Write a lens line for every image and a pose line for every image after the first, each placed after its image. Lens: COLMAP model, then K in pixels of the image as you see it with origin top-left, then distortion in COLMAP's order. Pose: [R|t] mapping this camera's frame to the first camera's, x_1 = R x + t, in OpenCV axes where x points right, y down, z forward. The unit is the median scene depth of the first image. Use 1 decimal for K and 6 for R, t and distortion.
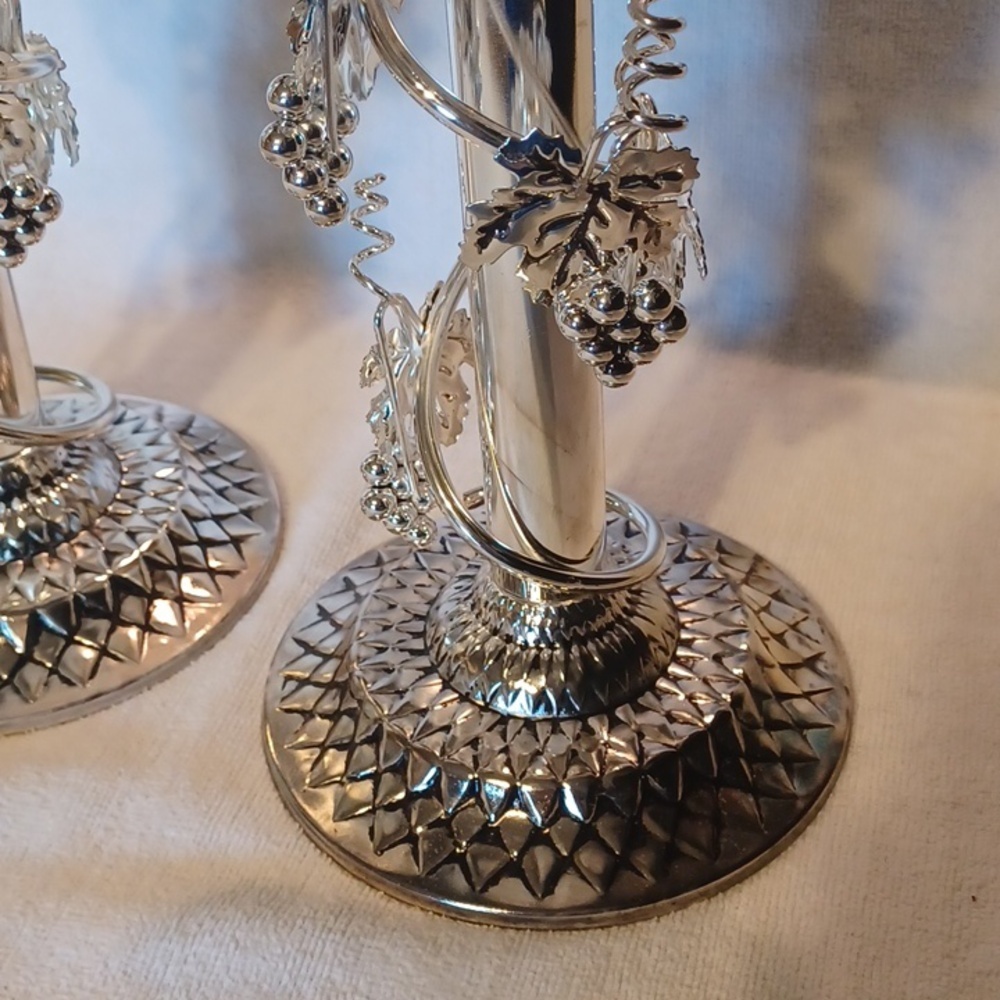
lens RADIAL K [[1594.7, 0, 500.0], [0, 1594.7, 500.0], [0, 0, 1]] dist [0.040587, -0.053067]
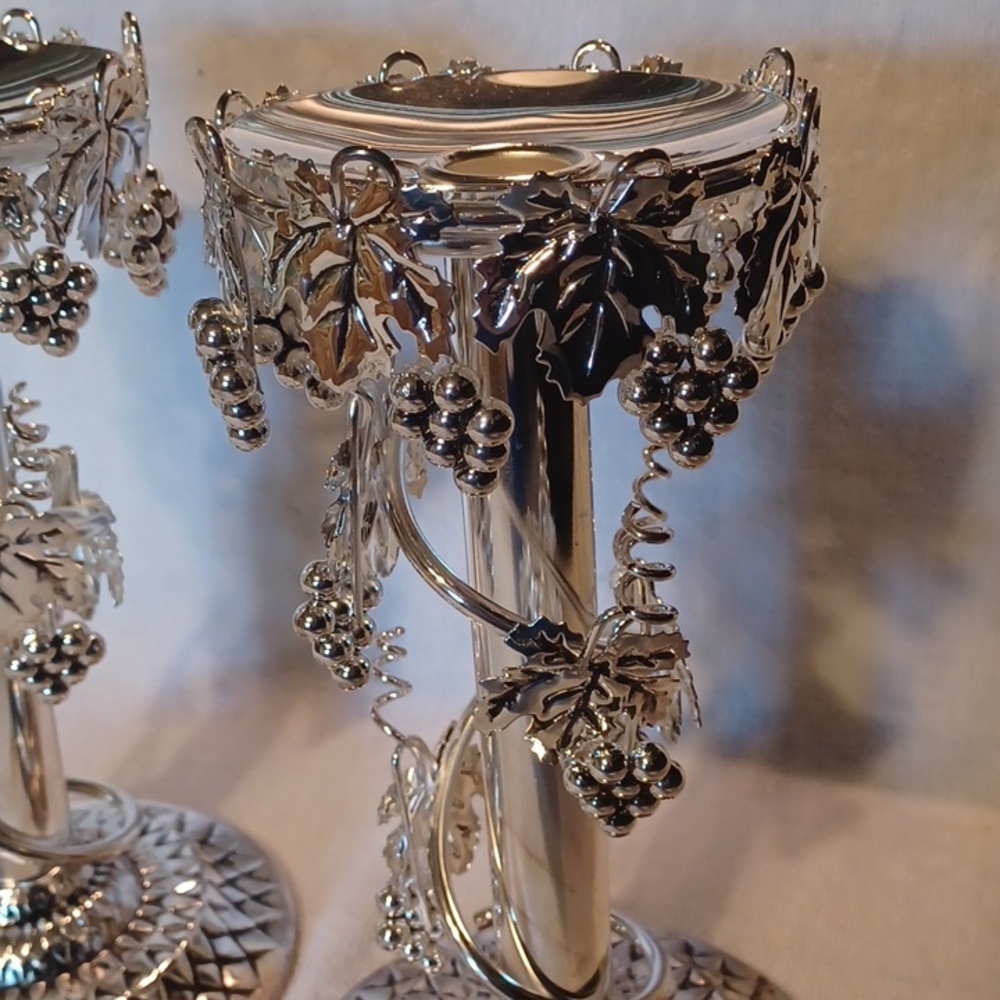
lens RADIAL K [[1594.7, 0, 500.0], [0, 1594.7, 500.0], [0, 0, 1]] dist [0.040587, -0.053067]
pose [[0.999979, 0.001669, -0.006188, 0.000008], [-0.002907, 0.978575, -0.205869, -0.062539], [0.005712, 0.205883, 0.978560, -0.080919]]
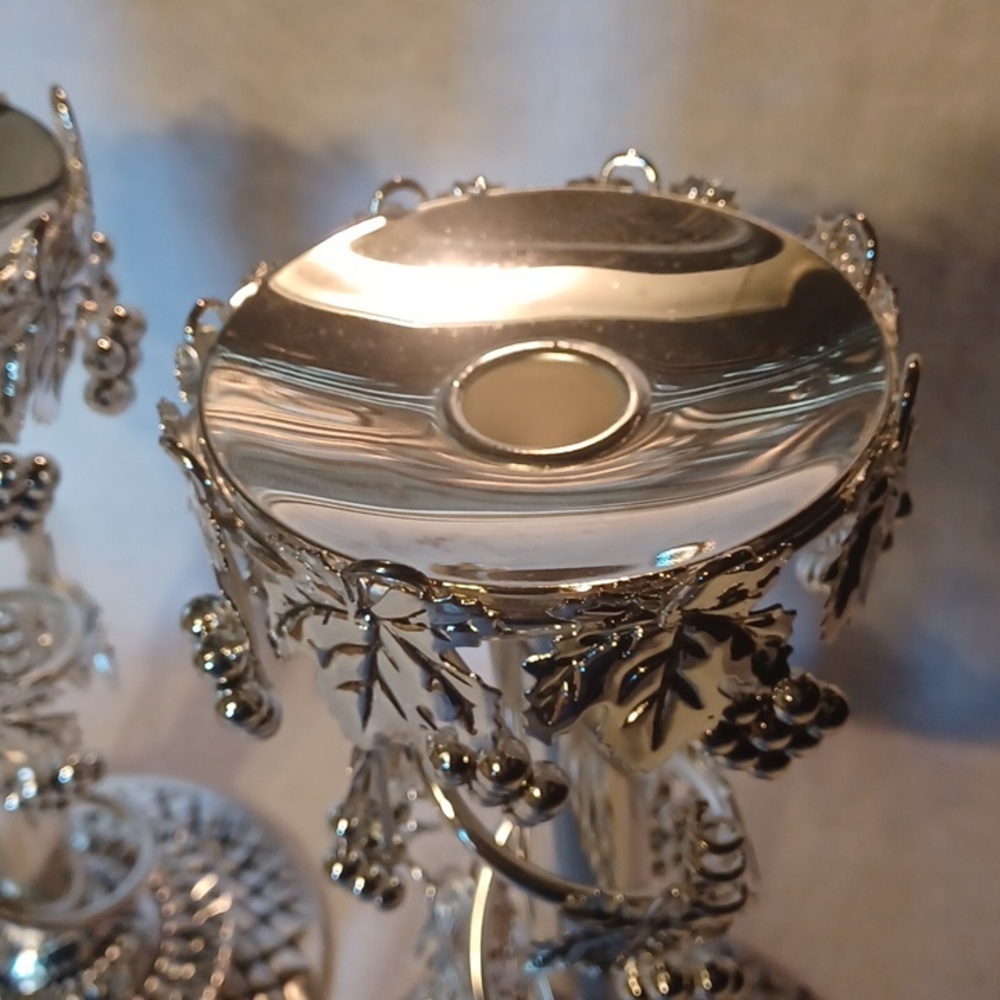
lens RADIAL K [[1594.7, 0, 500.0], [0, 1594.7, 500.0], [0, 0, 1]] dist [0.040587, -0.053067]
pose [[0.998811, -0.048459, 0.005311, -0.024464], [0.048117, 0.997480, 0.052143, -0.404663], [-0.007825, -0.051825, 0.998626, -0.002932]]
